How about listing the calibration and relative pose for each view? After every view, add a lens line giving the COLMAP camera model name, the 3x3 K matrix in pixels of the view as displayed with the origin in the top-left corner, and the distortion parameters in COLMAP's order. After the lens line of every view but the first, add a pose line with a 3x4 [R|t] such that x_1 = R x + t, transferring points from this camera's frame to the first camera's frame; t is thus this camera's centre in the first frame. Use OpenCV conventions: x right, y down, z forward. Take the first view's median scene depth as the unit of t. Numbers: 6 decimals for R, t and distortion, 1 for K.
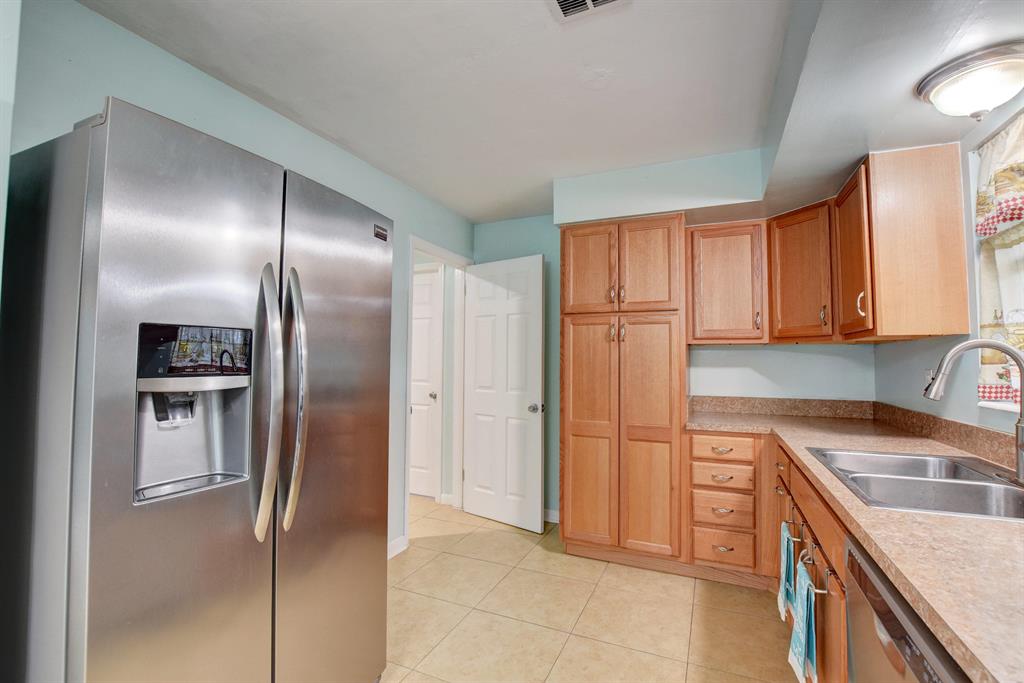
lens RADIAL K [[453.3, 0, 513.0], [0, 453.3, 340.0], [0, 0, 1]] dist [-0.029283, 0.001113]
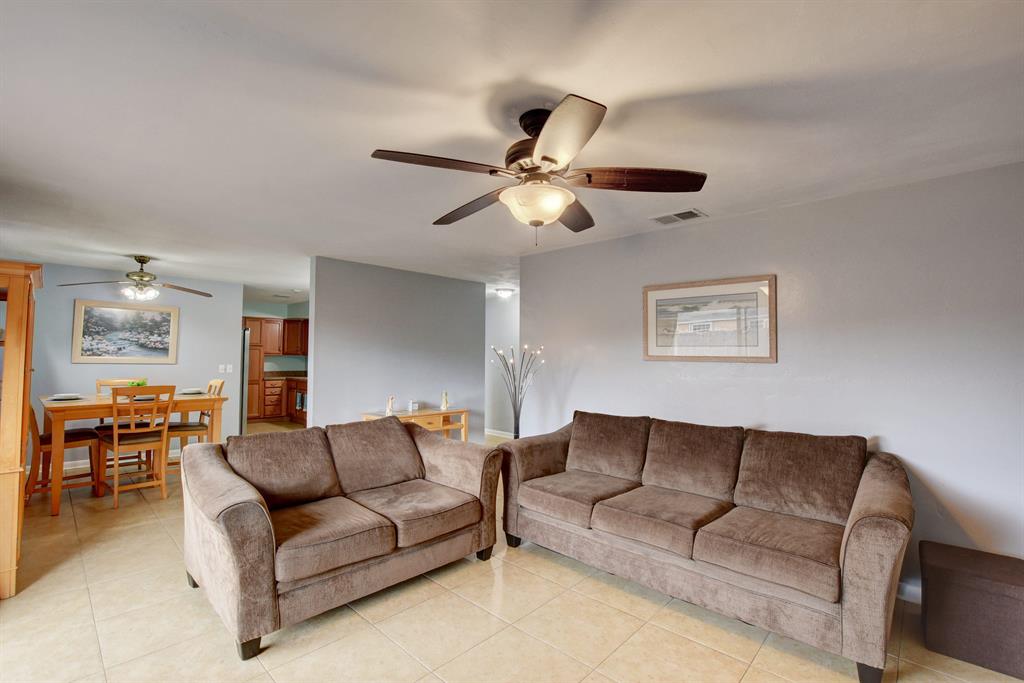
lens RADIAL K [[453.3, 0, 511.4], [0, 453.3, 336.8], [0, 0, 1]] dist [-0.029283, 0.001113]
pose [[0.336629, 0.034734, 0.940996, -2.246702], [-0.046181, 0.998726, -0.020344, -0.154754], [-0.940504, -0.036608, 0.337805, -1.969551]]
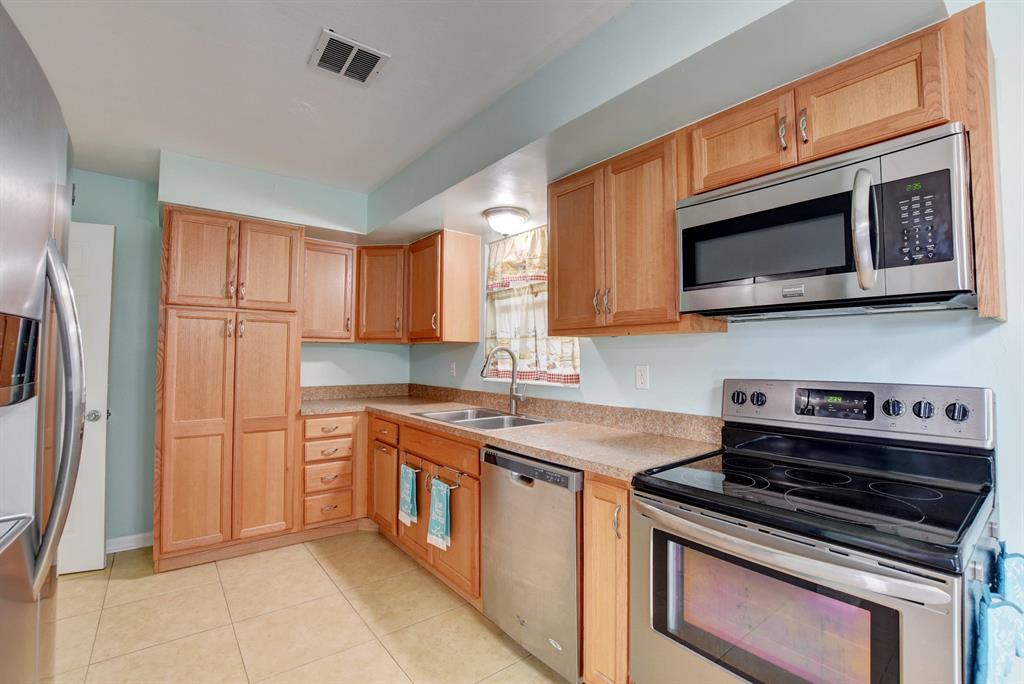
lens RADIAL K [[453.2, 0, 518.4], [0, 453.2, 339.5], [0, 0, 1]] dist [-0.034991, 0.003302]
pose [[0.466530, 0.026952, 0.884095, -0.369144], [-0.038962, 0.999192, -0.009901, -0.007192], [-0.883647, -0.029828, 0.467203, -0.024351]]
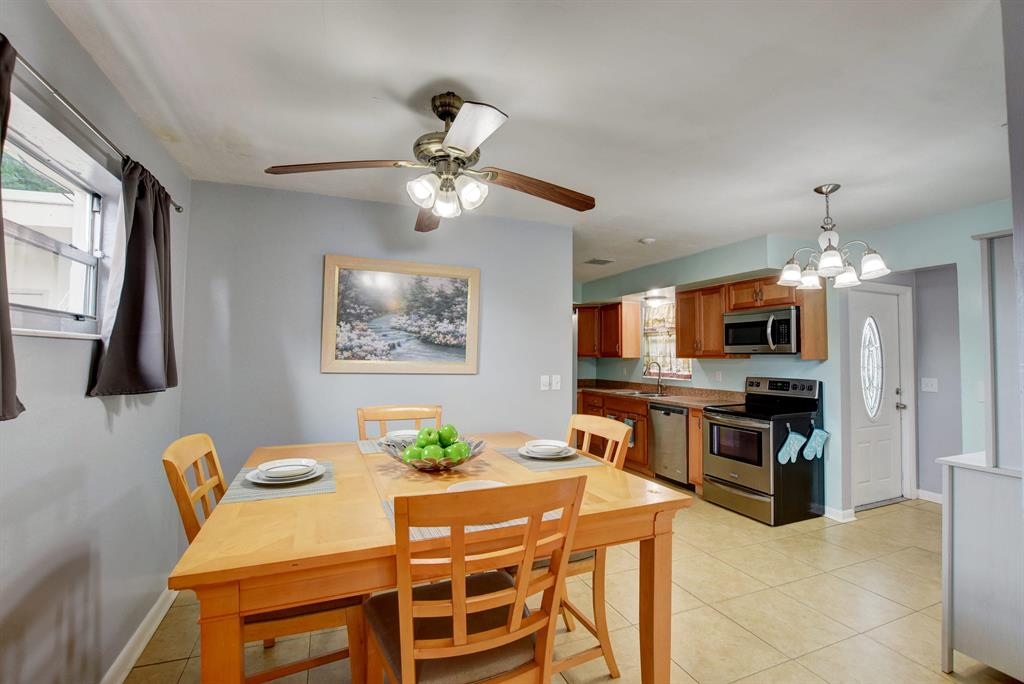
lens RADIAL K [[453.2, 0, 516.7], [0, 453.2, 333.5], [0, 0, 1]] dist [-0.034991, 0.003302]
pose [[0.698394, 0.032522, 0.714974, -1.504286], [-0.033120, 0.999365, -0.013107, -0.083129], [-0.714947, -0.014526, 0.699028, -0.561265]]
